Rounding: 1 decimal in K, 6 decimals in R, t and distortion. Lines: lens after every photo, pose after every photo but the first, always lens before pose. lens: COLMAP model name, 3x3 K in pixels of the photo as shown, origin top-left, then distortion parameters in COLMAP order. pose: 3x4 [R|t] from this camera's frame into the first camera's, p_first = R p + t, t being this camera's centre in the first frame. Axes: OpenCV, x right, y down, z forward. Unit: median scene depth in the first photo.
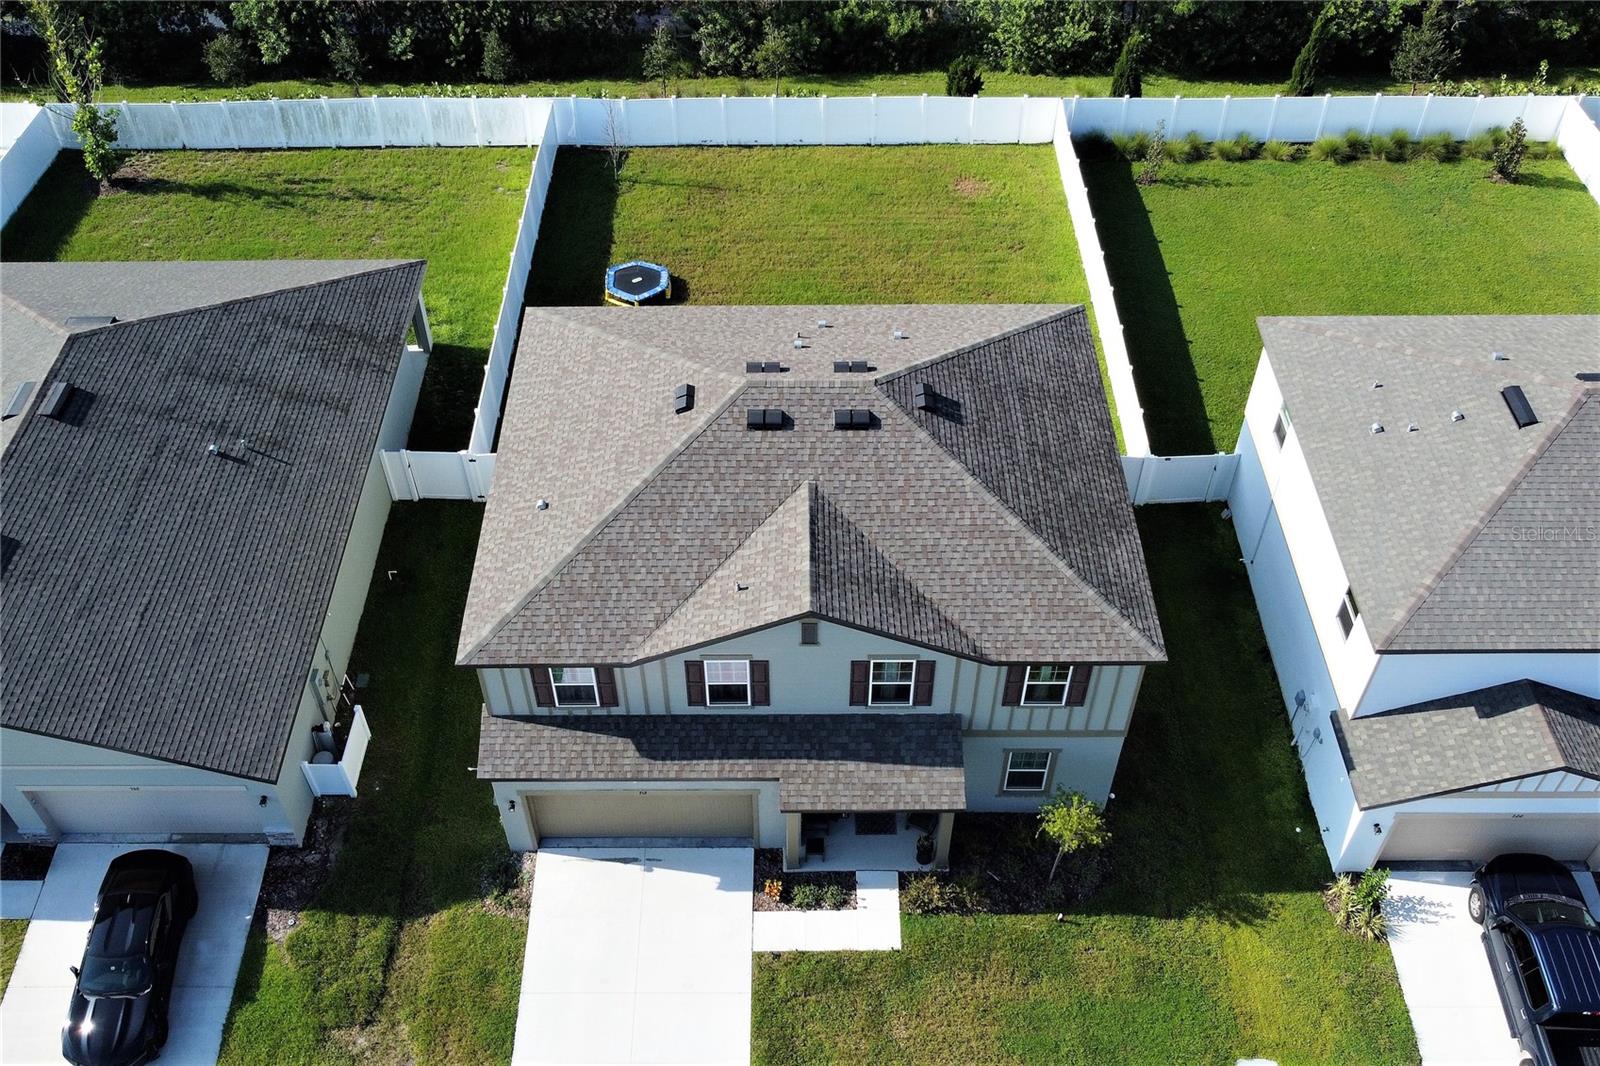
lens RADIAL K [[1443.4, 0, 800.0], [0, 1443.4, 533.0], [0, 0, 1]] dist [-0.013164, -0.003845]
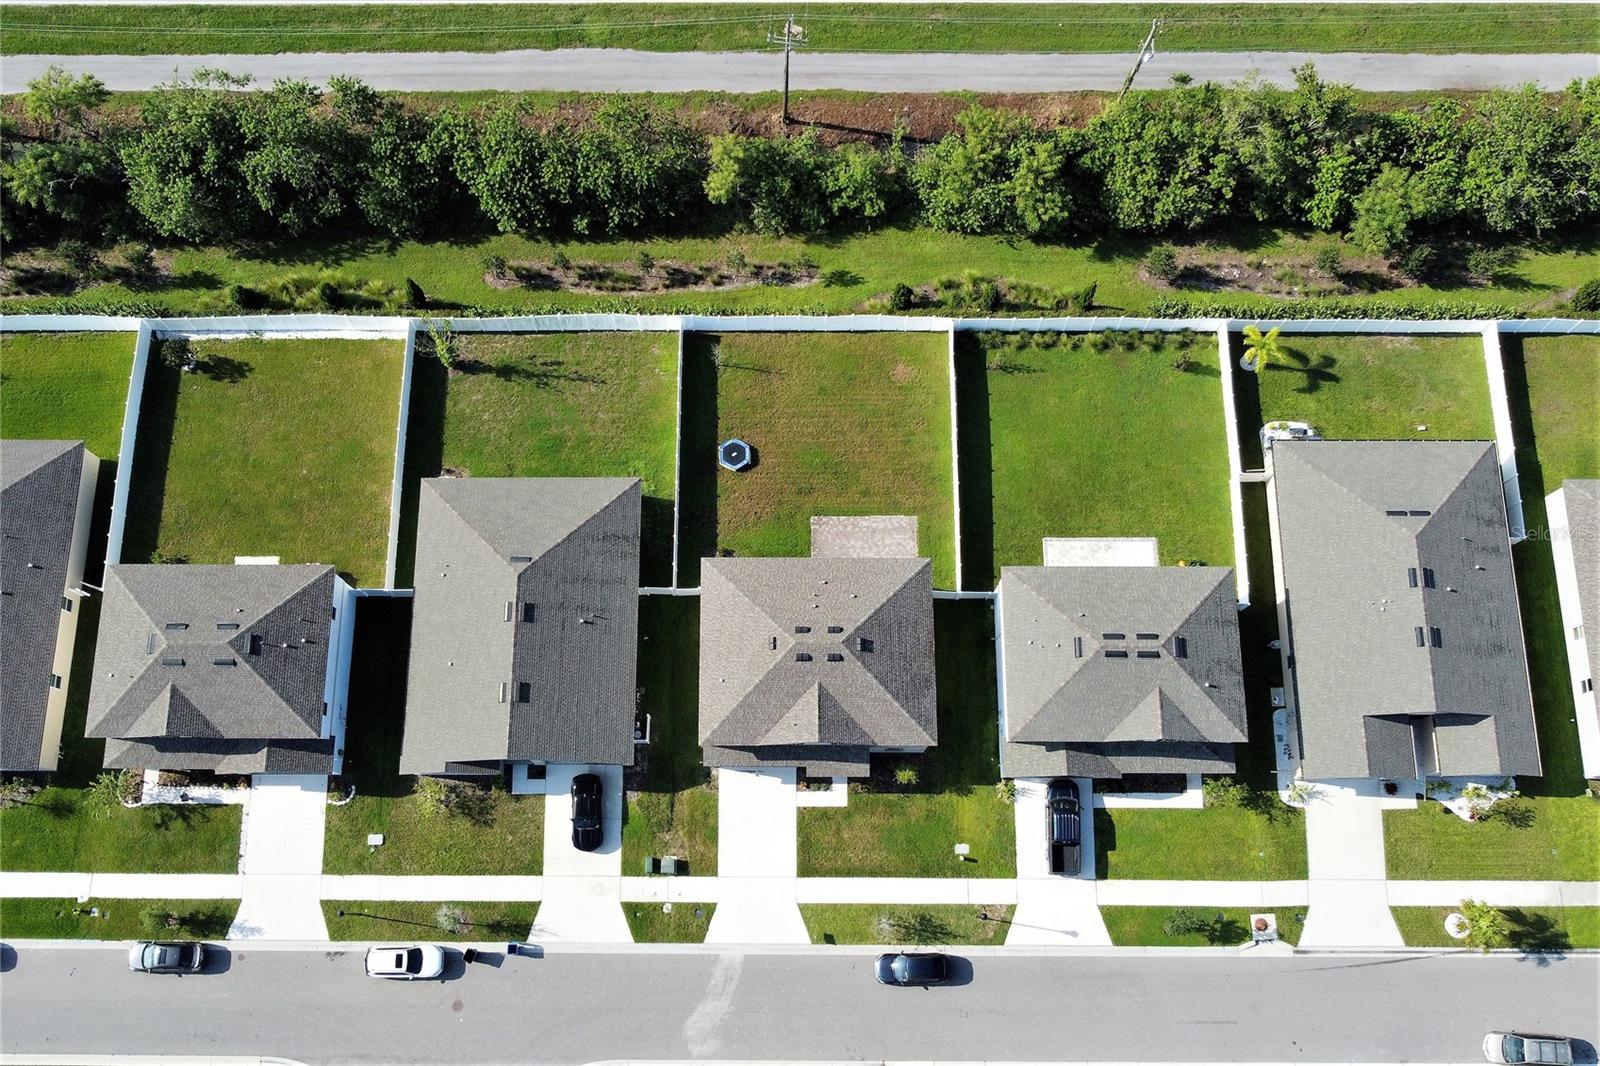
lens RADIAL K [[1443.4, 0, 800.0], [0, 1443.4, 533.0], [0, 0, 1]] dist [-0.013164, -0.003845]
pose [[0.999954, 0.005720, 0.007658, -0.052127], [-0.008647, 0.882735, 0.469792, -1.609703], [-0.004072, -0.469837, 0.882744, -1.352887]]
